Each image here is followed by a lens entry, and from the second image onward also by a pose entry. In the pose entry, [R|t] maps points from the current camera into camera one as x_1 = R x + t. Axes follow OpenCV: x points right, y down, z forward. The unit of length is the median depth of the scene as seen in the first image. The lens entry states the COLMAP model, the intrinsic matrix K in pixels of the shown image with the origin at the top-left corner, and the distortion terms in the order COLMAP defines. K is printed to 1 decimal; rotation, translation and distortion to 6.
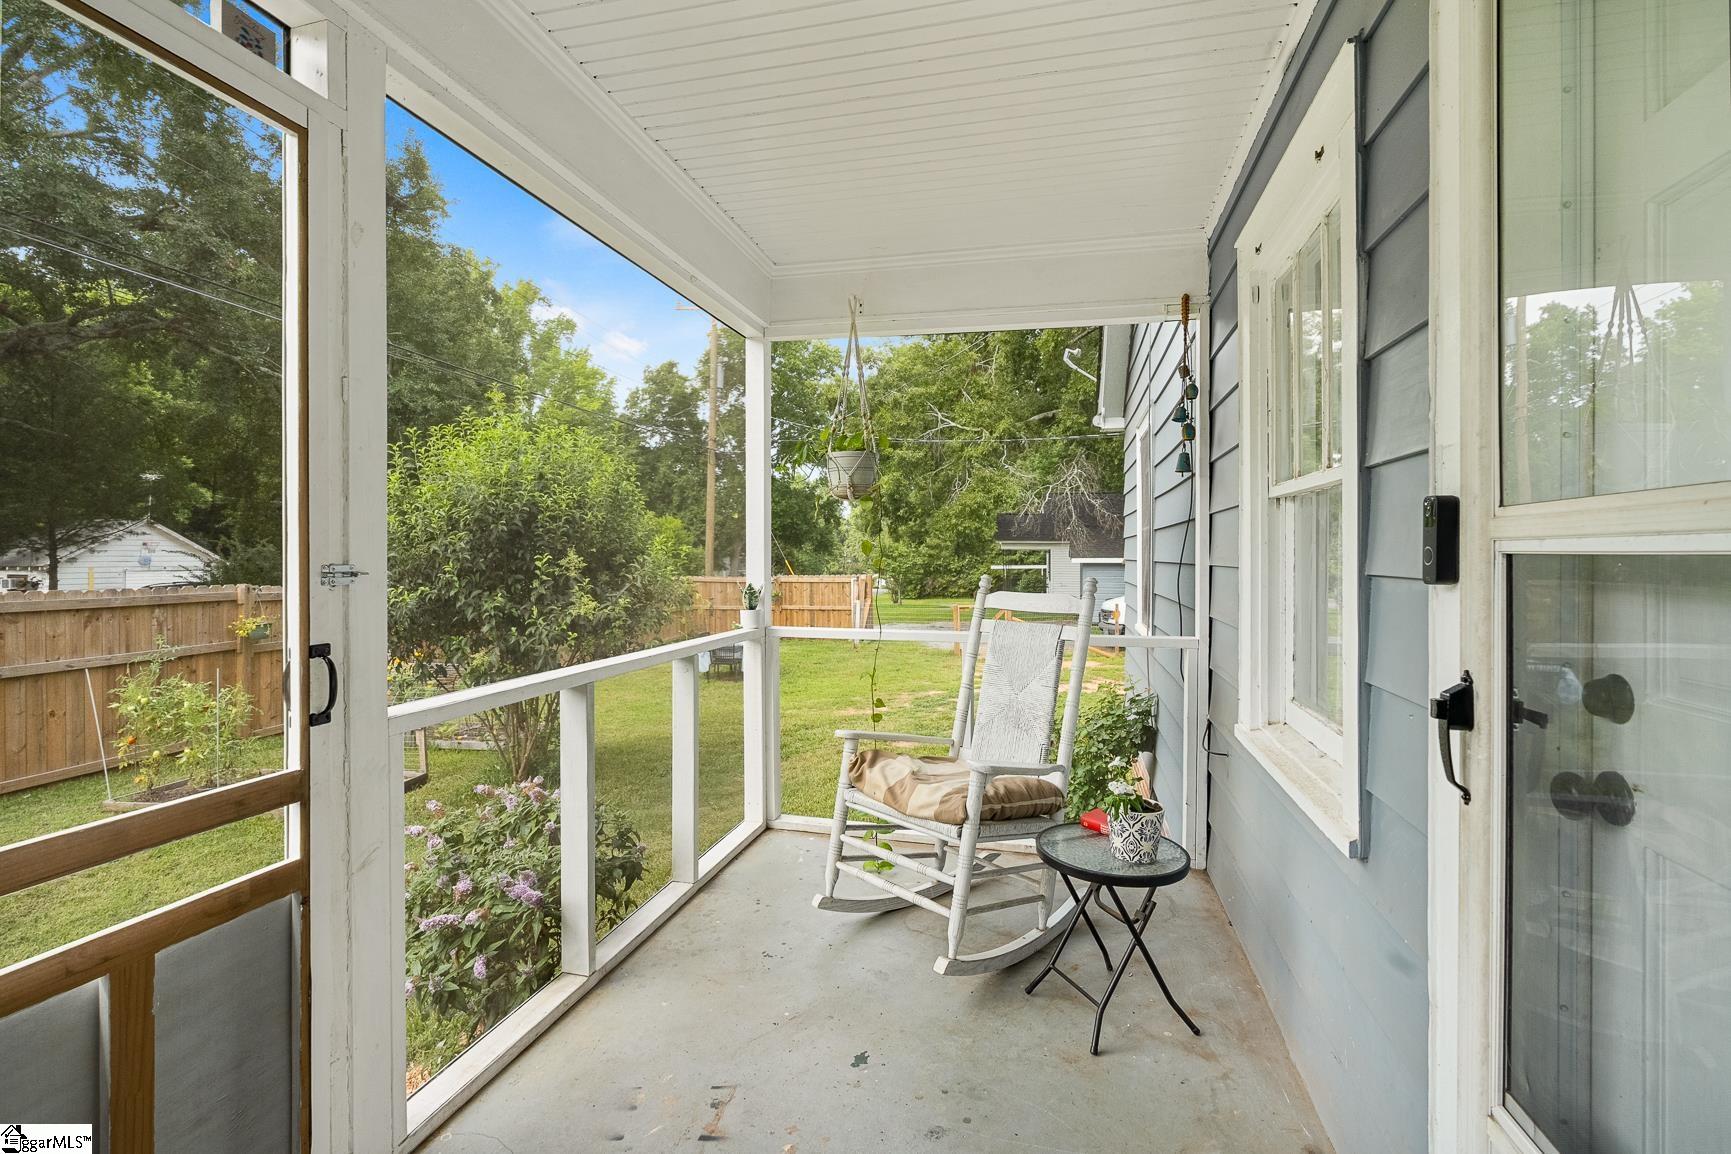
lens RADIAL K [[791.6, 0, 867.4], [0, 791.6, 549.9], [0, 0, 1]] dist [0.000480, 0.000068]
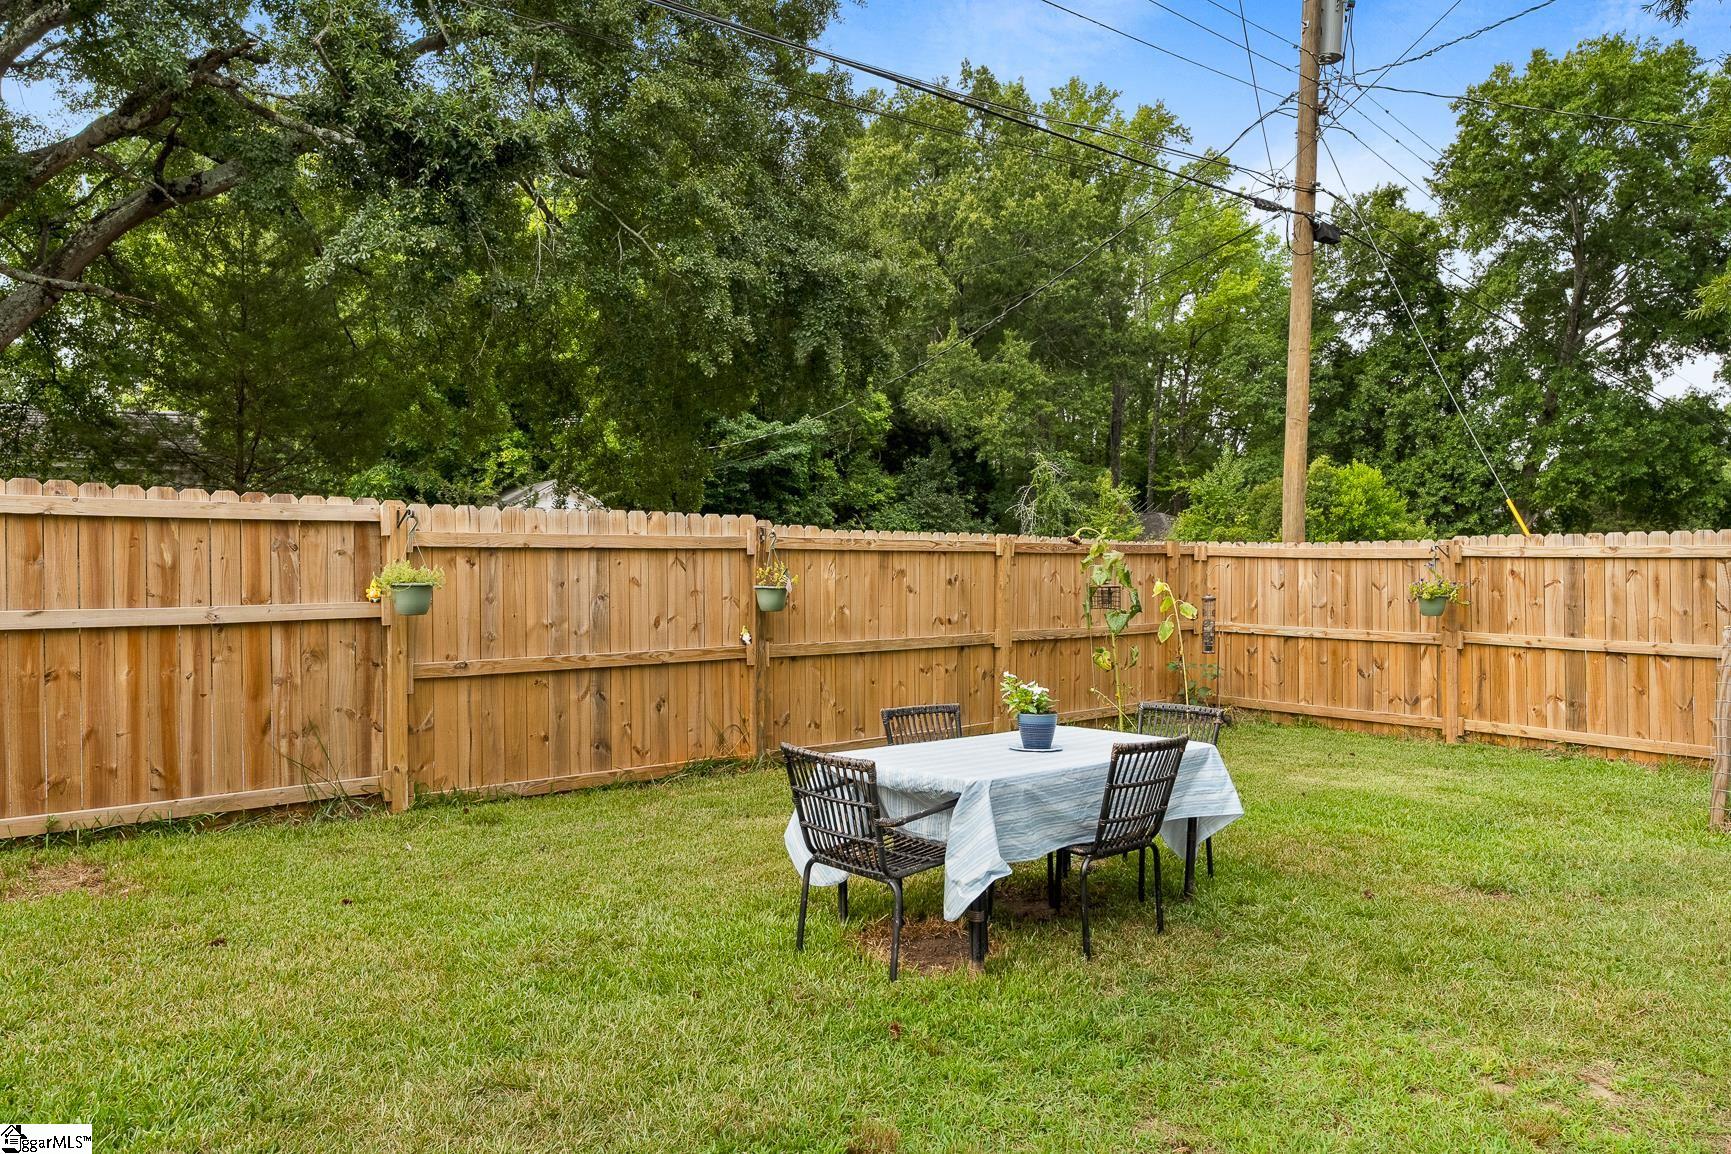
lens RADIAL K [[1108.0, 0, 865.5], [0, 1108.0, 577.0], [0, 0, 1]] dist [-0.000759, -0.001017]
pose [[0.737507, 0.024881, -0.674881, 0.005824], [-0.011355, 0.999637, 0.024444, 0.015988], [0.675244, -0.010364, 0.737521, 0.198118]]
